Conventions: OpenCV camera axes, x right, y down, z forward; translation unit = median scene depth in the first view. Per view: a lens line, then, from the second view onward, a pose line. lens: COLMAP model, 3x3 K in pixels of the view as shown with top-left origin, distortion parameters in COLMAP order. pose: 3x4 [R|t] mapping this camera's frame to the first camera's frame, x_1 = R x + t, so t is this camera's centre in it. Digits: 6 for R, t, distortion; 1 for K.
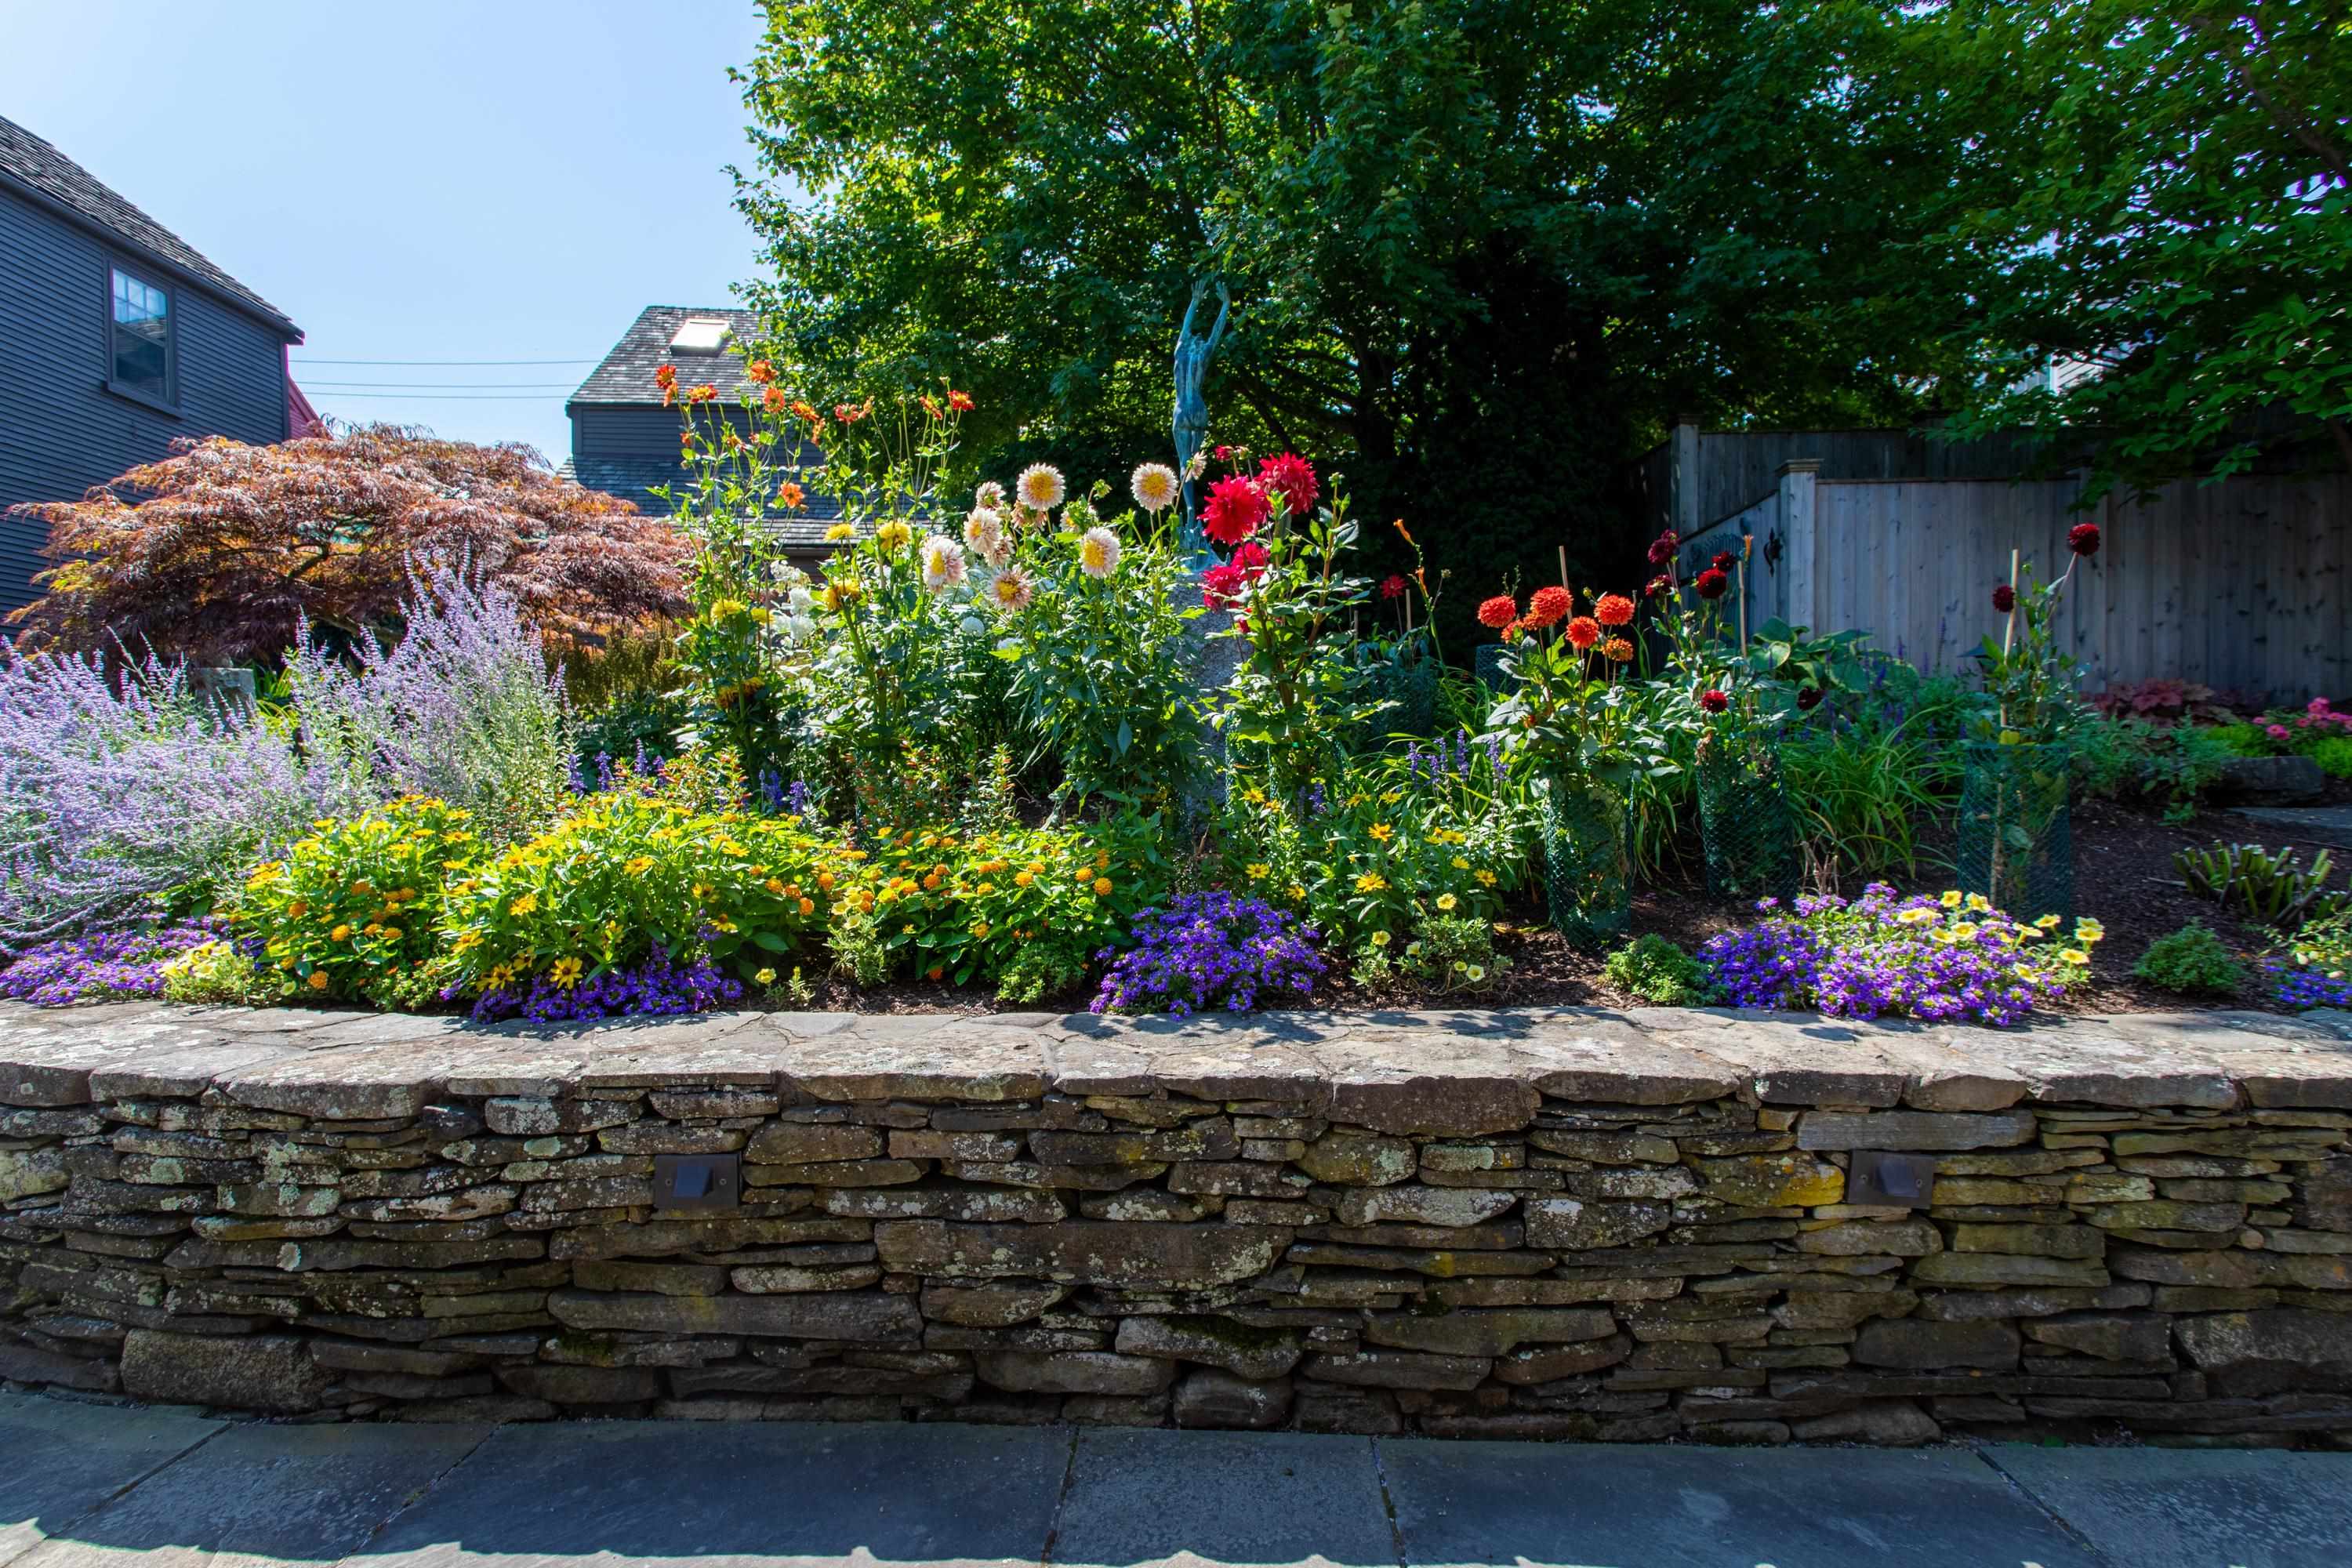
lens RADIAL K [[1149.1, 0, 1184.3], [0, 1149.1, 816.1], [0, 0, 1]] dist [-0.000898, -0.000121]
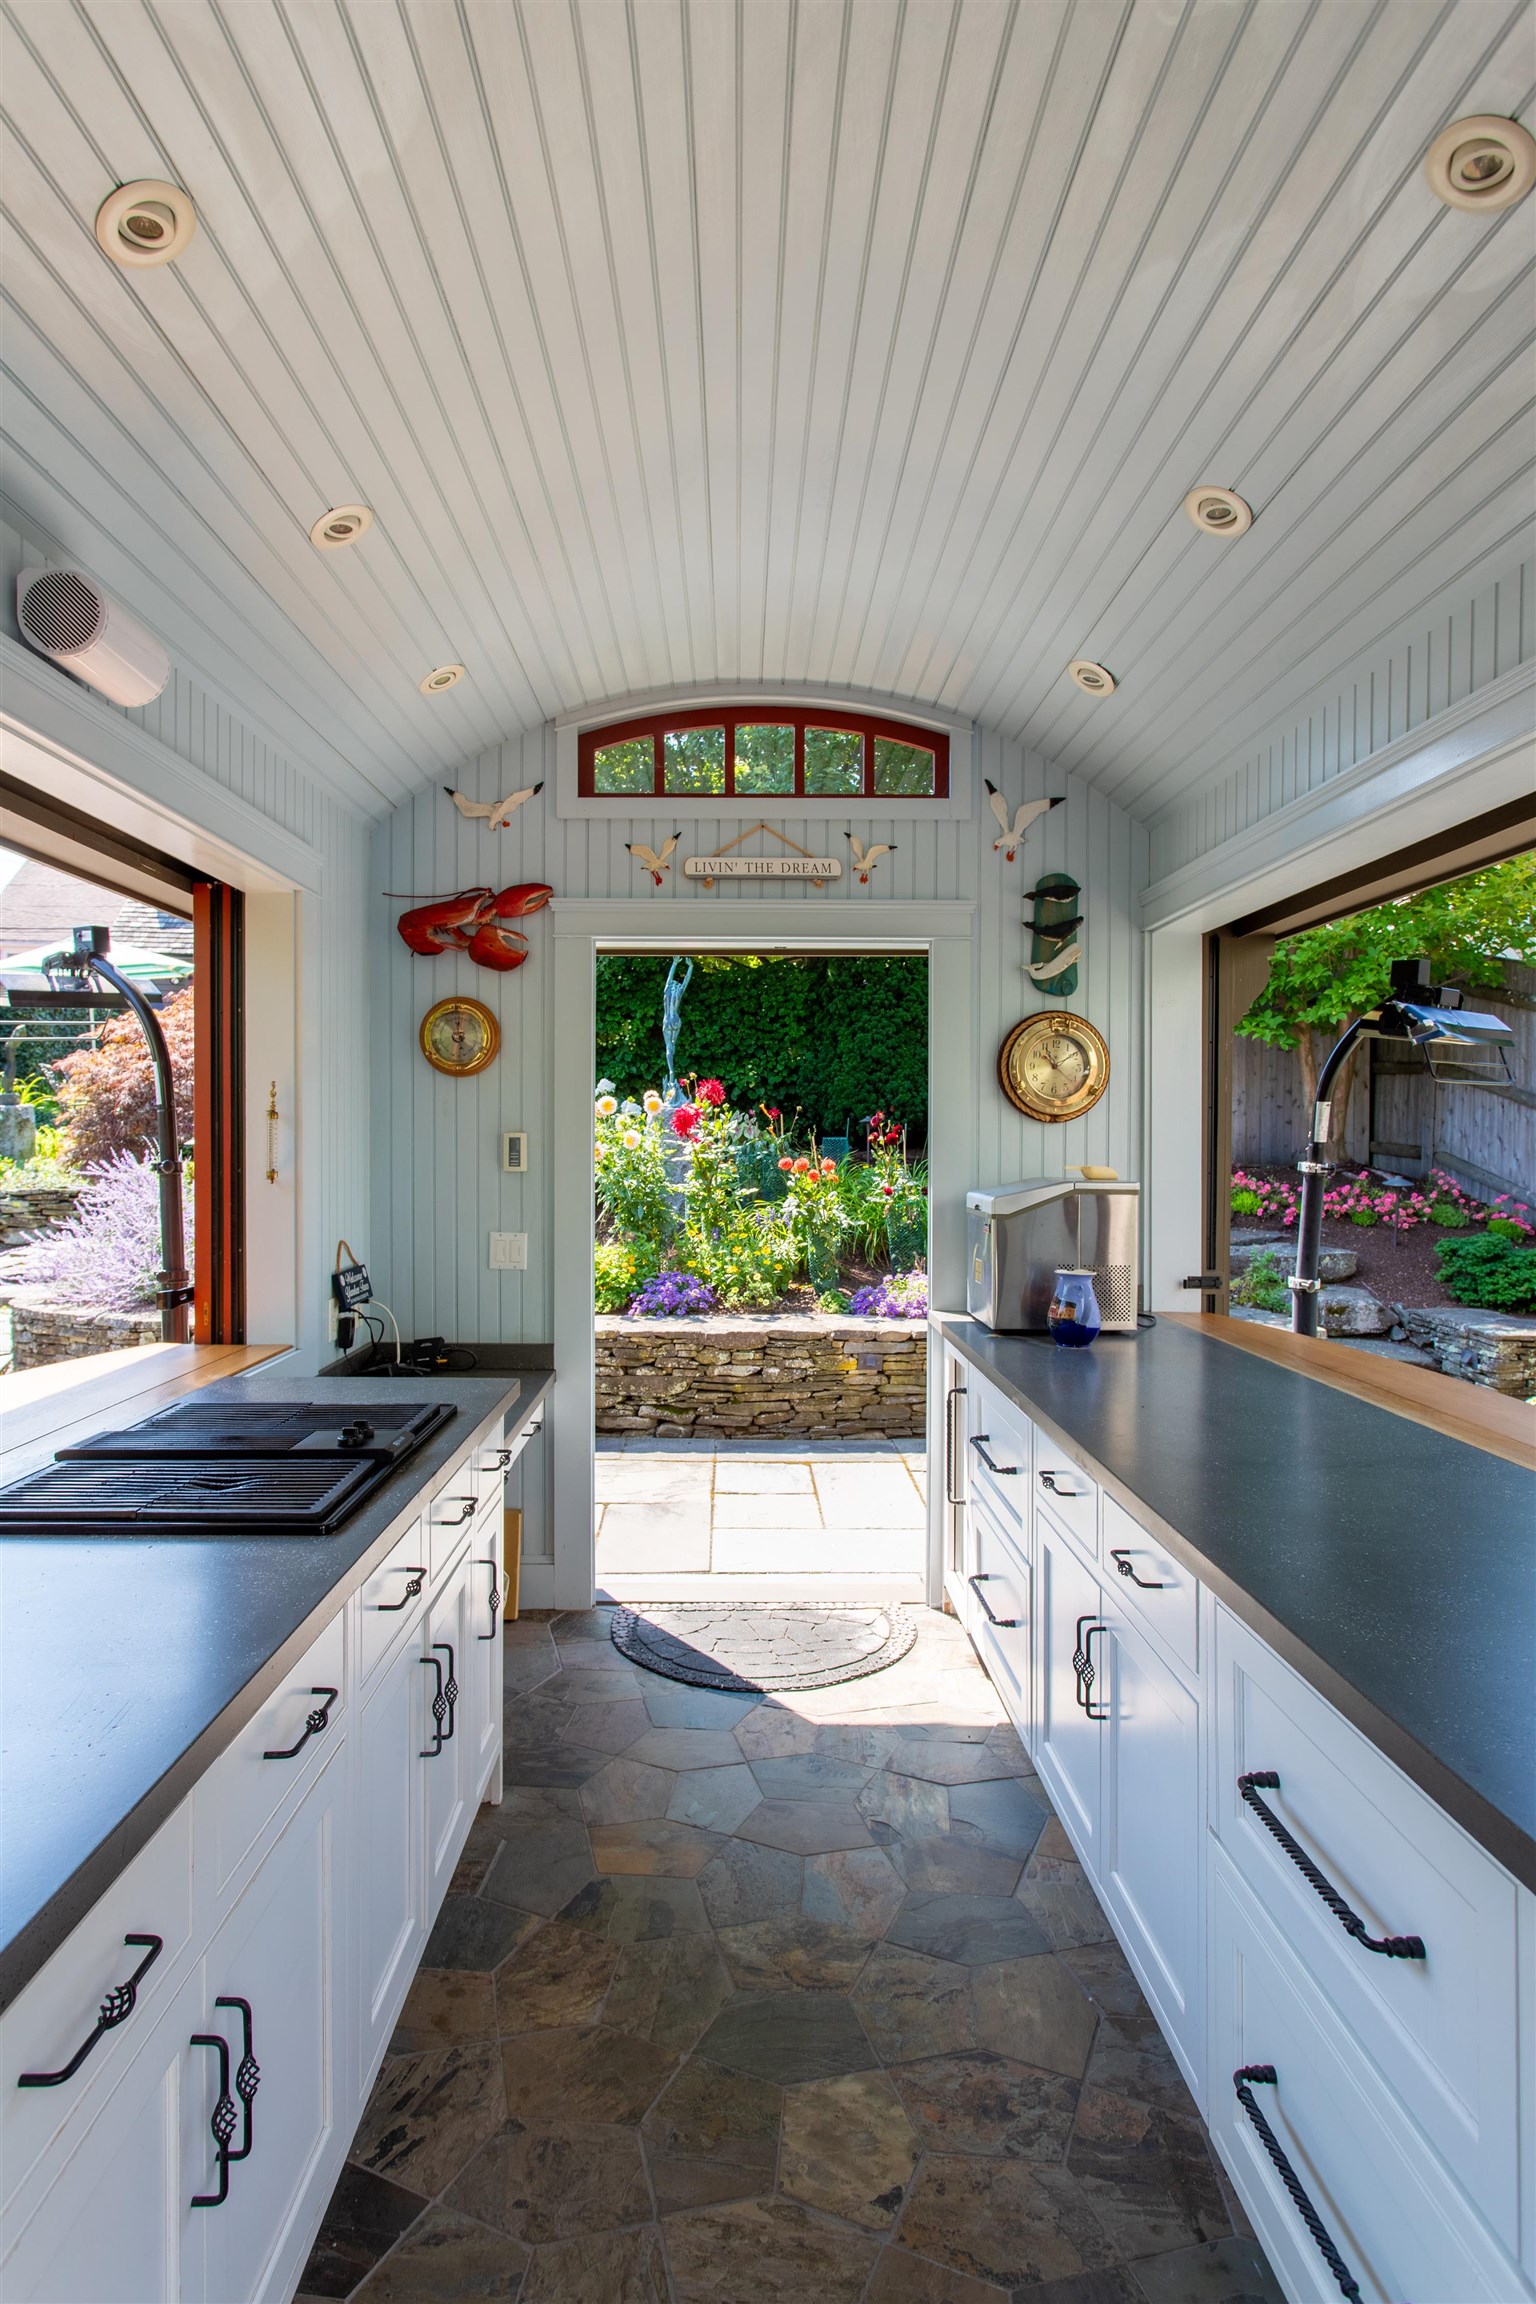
lens RADIAL K [[1384.1, 0, 763.2], [0, 1384.1, 1156.2], [0, 0, 1]] dist [0.000734, 0.000049]
pose [[0.998530, 0.009023, 0.053444, 0.076350], [-0.009448, 0.999926, 0.007696, -0.301894], [-0.053371, -0.008189, 0.998541, -2.907475]]
